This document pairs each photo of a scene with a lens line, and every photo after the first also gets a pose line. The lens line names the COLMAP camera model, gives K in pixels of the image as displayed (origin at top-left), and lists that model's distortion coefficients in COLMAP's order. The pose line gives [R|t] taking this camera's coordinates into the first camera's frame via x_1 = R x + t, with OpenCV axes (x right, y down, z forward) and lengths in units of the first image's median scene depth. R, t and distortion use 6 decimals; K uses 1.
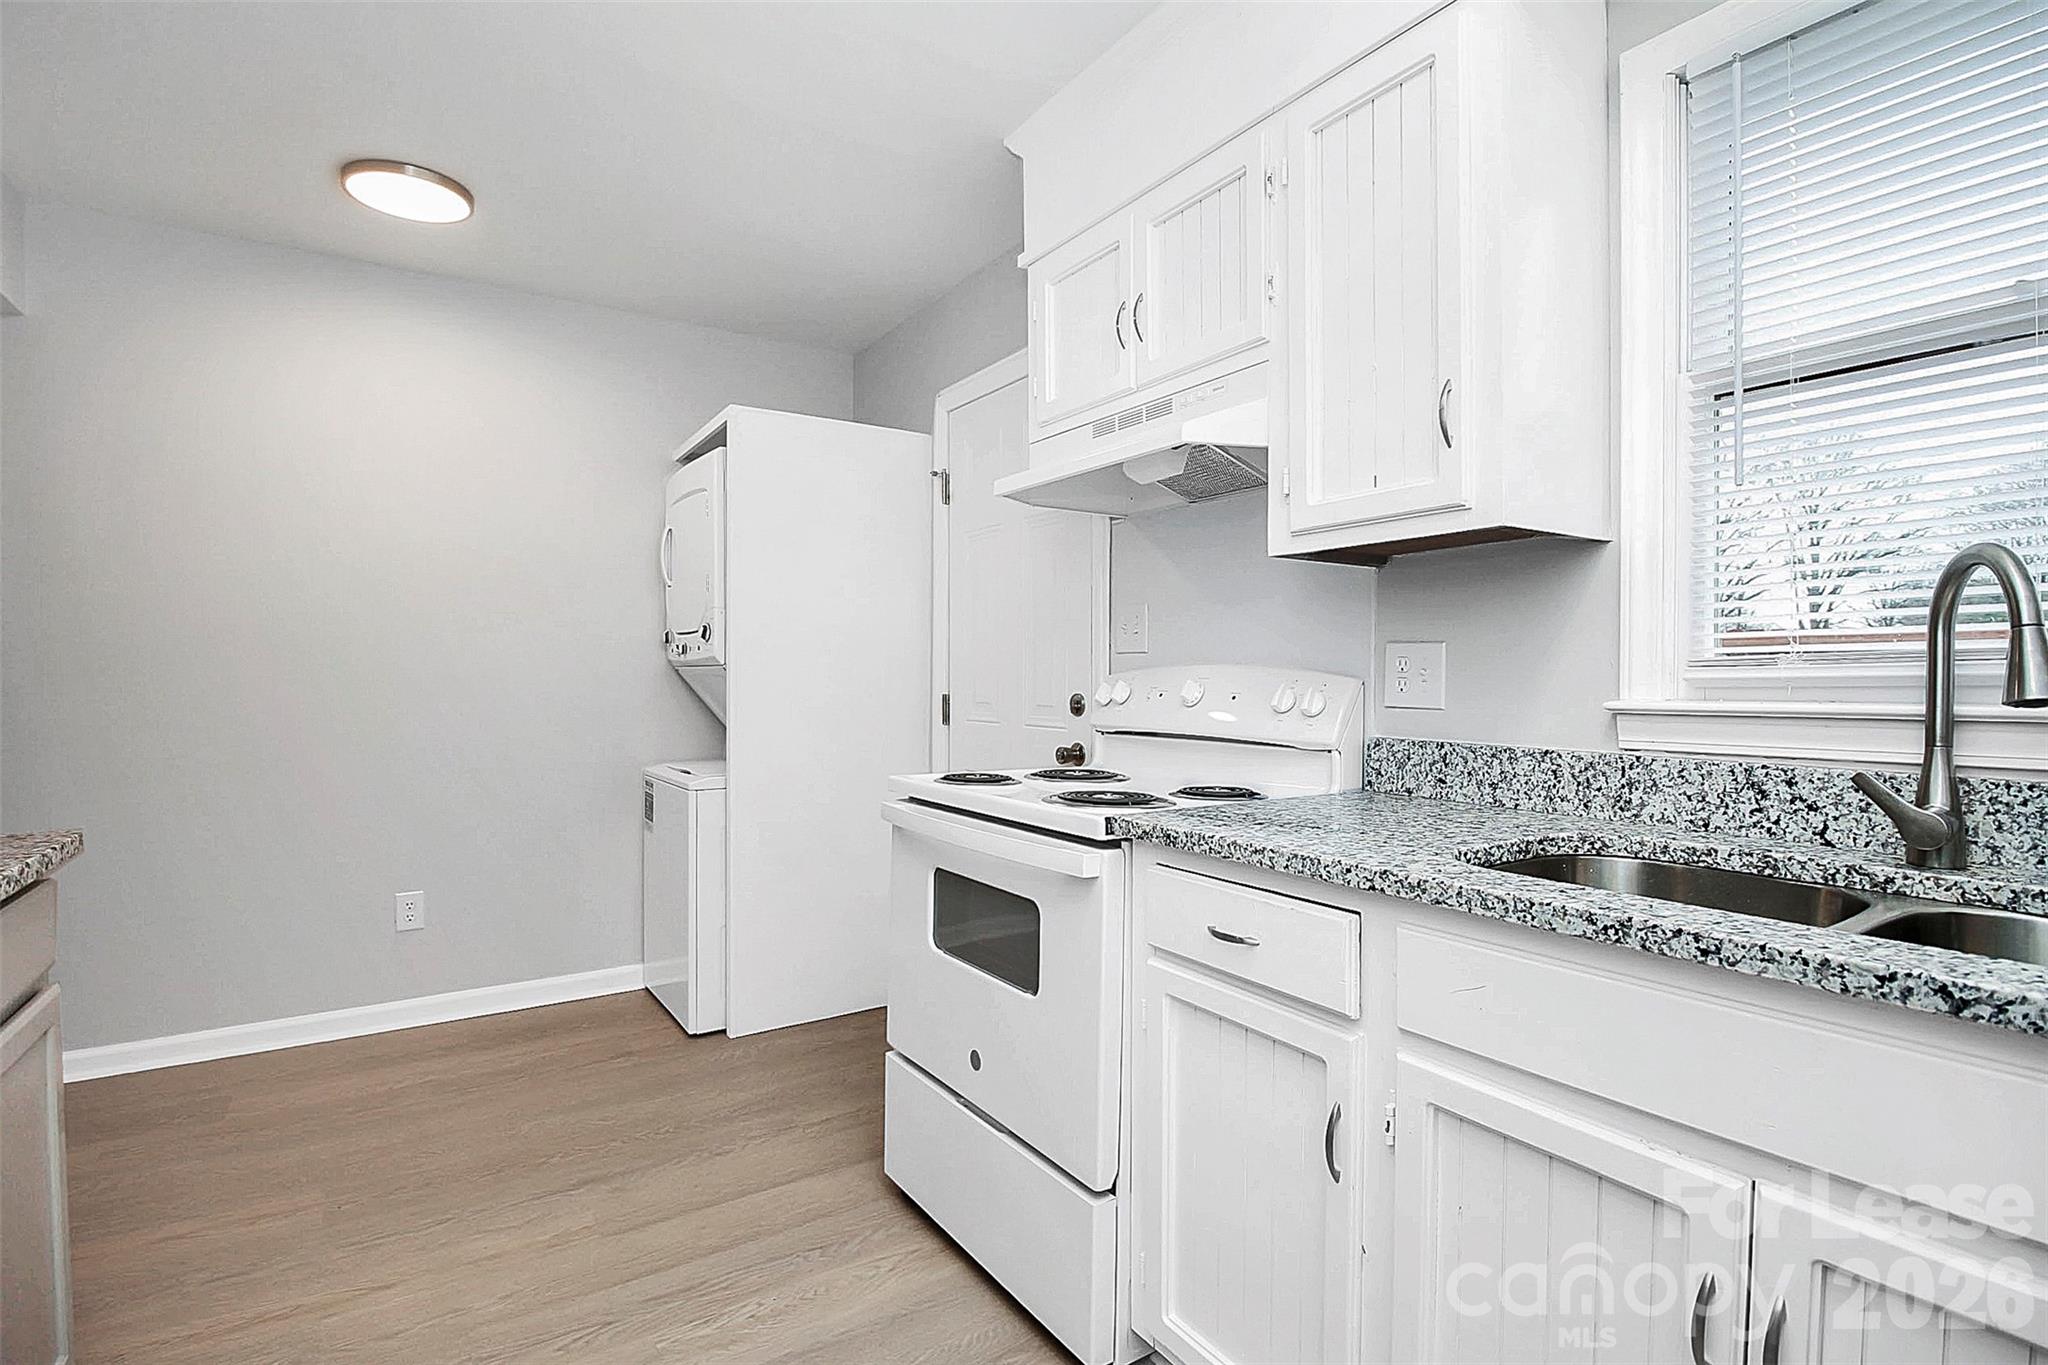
lens RADIAL K [[967.0, 0, 1024.0], [0, 967.0, 682.5], [0, 0, 1]] dist [-0.002574, -0.000440]
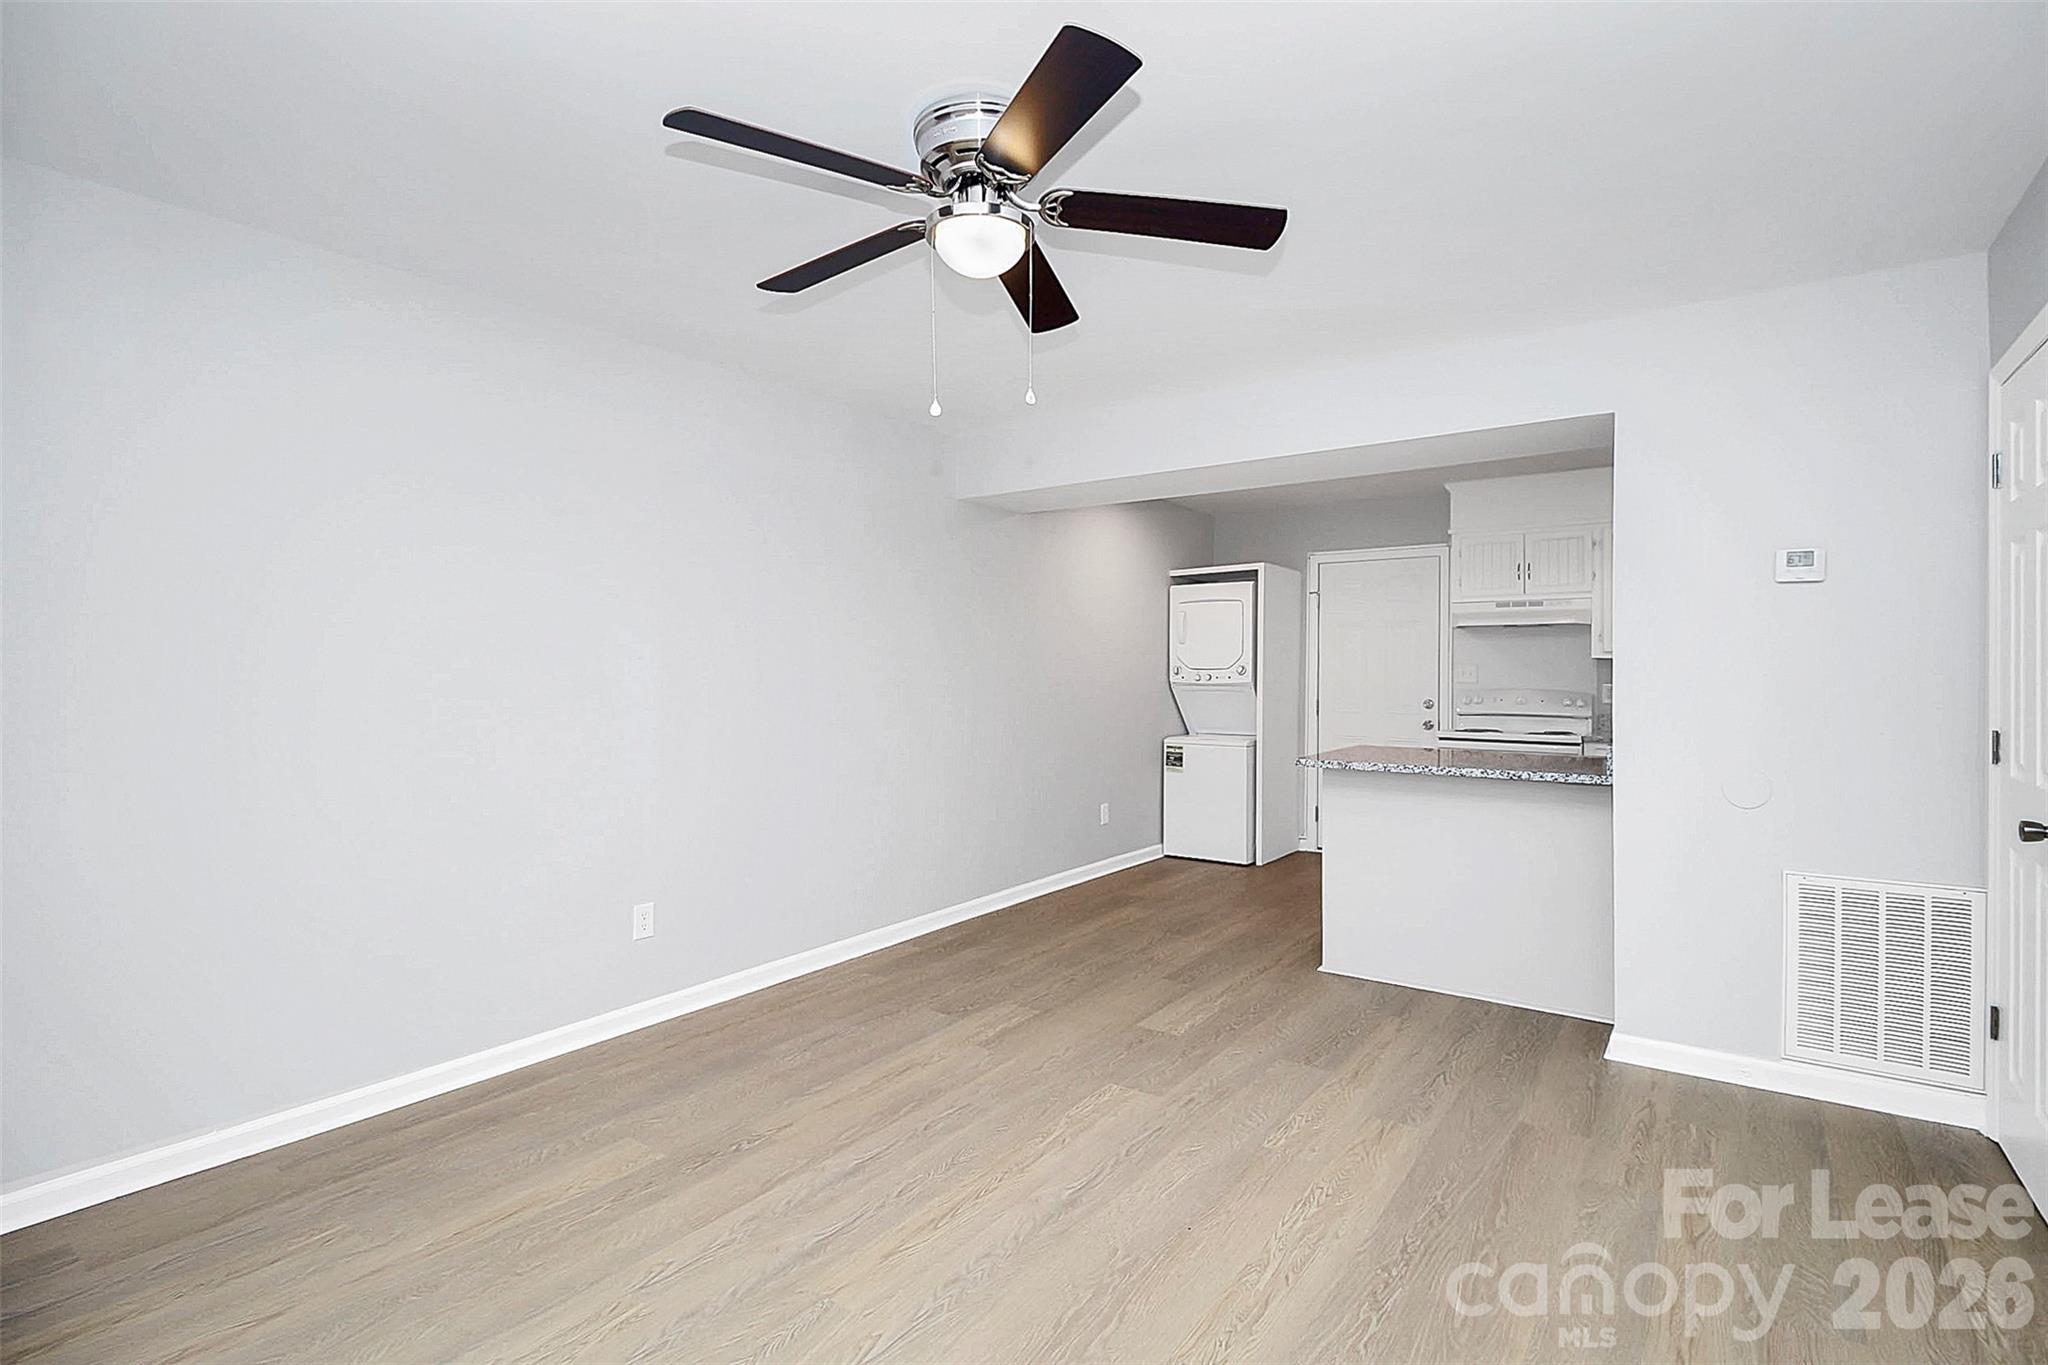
lens RADIAL K [[967.0, 0, 1024.0], [0, 967.0, 682.5], [0, 0, 1]] dist [-0.002574, -0.000440]
pose [[0.940118, -0.003829, 0.340829, -2.679674], [0.002969, 0.999991, 0.003046, -0.064660], [-0.340837, -0.001851, 0.940120, -1.418160]]
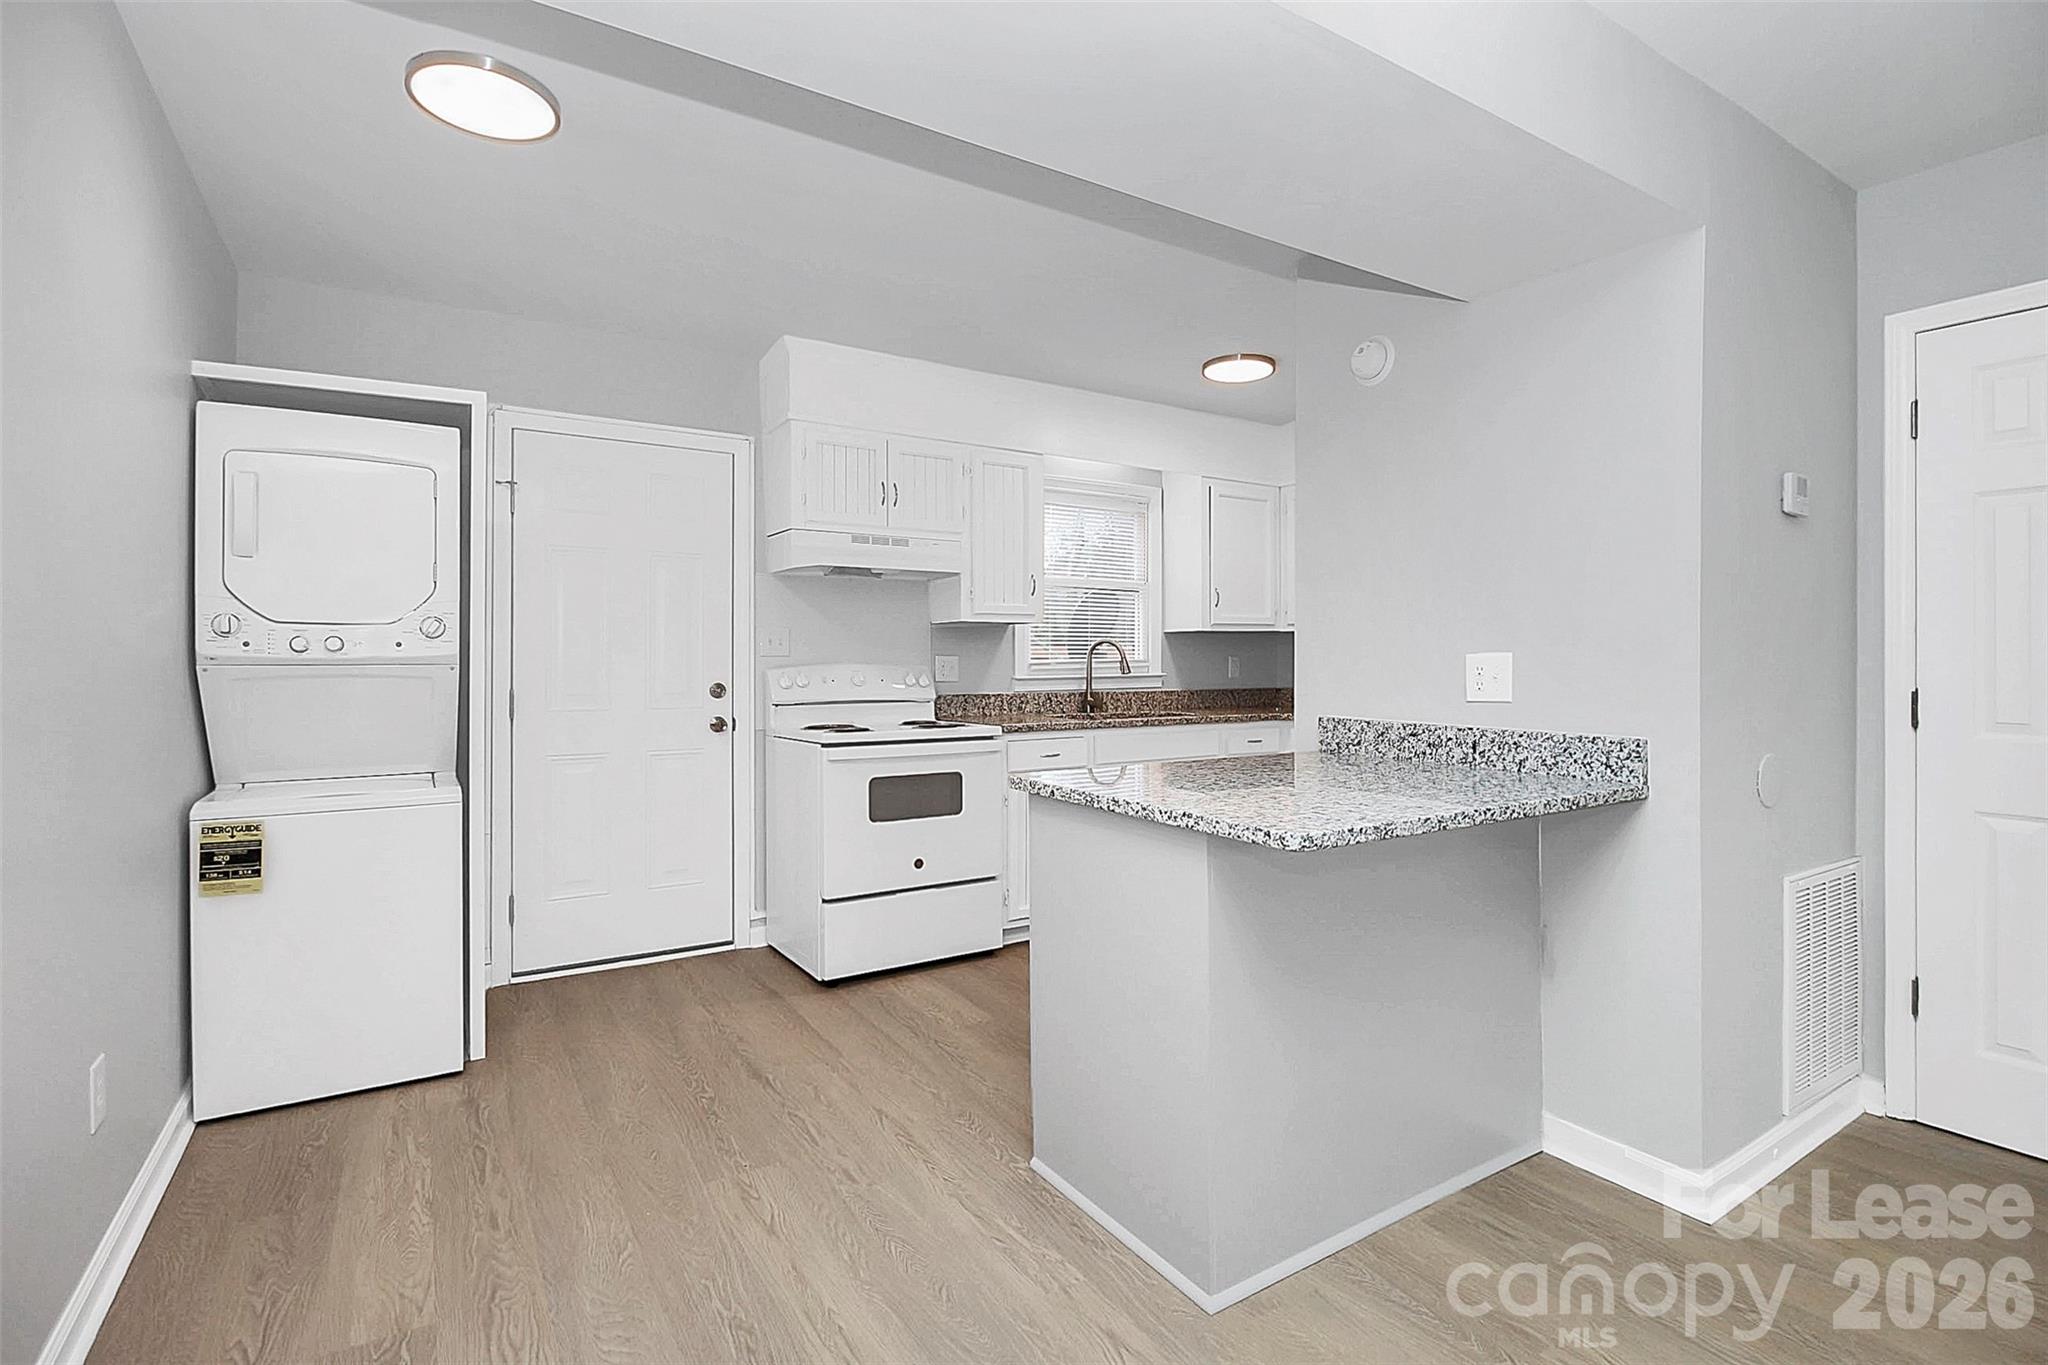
lens RADIAL K [[956.3, 0, 1023.1], [0, 956.3, 655.7], [0, 0, 1]] dist [-0.004431, -0.000977]
pose [[0.026652, -0.001413, 0.999644, -2.195188], [0.007591, 0.999970, 0.001211, -0.045220], [-0.999616, 0.007556, 0.026662, 0.788675]]
